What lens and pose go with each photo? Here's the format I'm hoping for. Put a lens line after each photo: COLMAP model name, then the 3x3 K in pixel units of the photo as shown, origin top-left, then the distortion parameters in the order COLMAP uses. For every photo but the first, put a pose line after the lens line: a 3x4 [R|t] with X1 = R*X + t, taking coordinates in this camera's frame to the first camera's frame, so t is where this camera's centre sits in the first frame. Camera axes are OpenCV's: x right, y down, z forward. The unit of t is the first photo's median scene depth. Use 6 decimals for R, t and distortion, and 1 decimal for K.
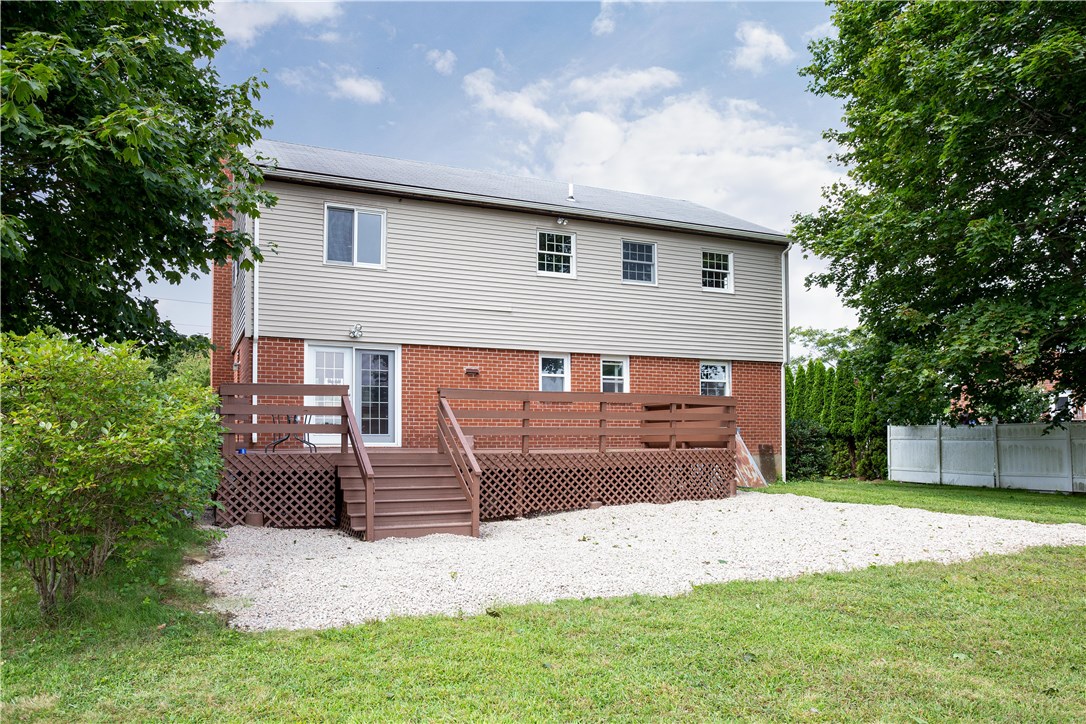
lens RADIAL K [[729.5, 0, 546.9], [0, 729.5, 356.3], [0, 0, 1]] dist [-0.035364, 0.034365]
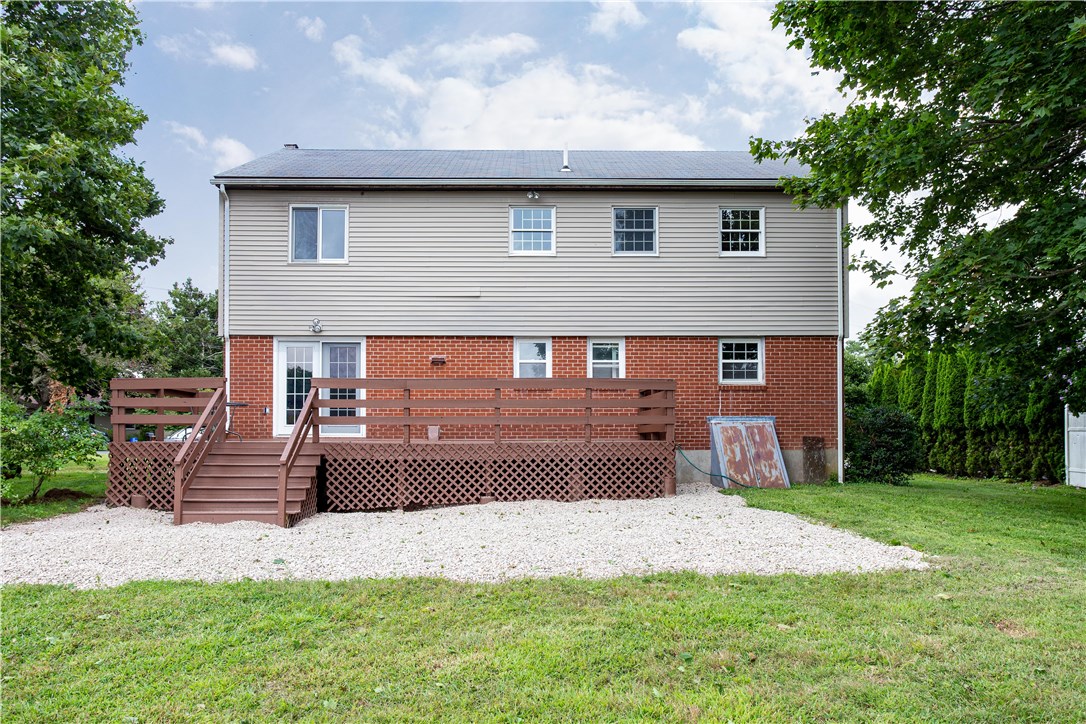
lens RADIAL K [[729.5, 0, 544.9], [0, 729.5, 370.6], [0, 0, 1]] dist [-0.035364, 0.034365]
pose [[0.926229, -0.031467, -0.375646, 0.406202], [0.042586, 0.998865, 0.021333, 0.020379], [0.374548, -0.035756, 0.926518, 0.152775]]
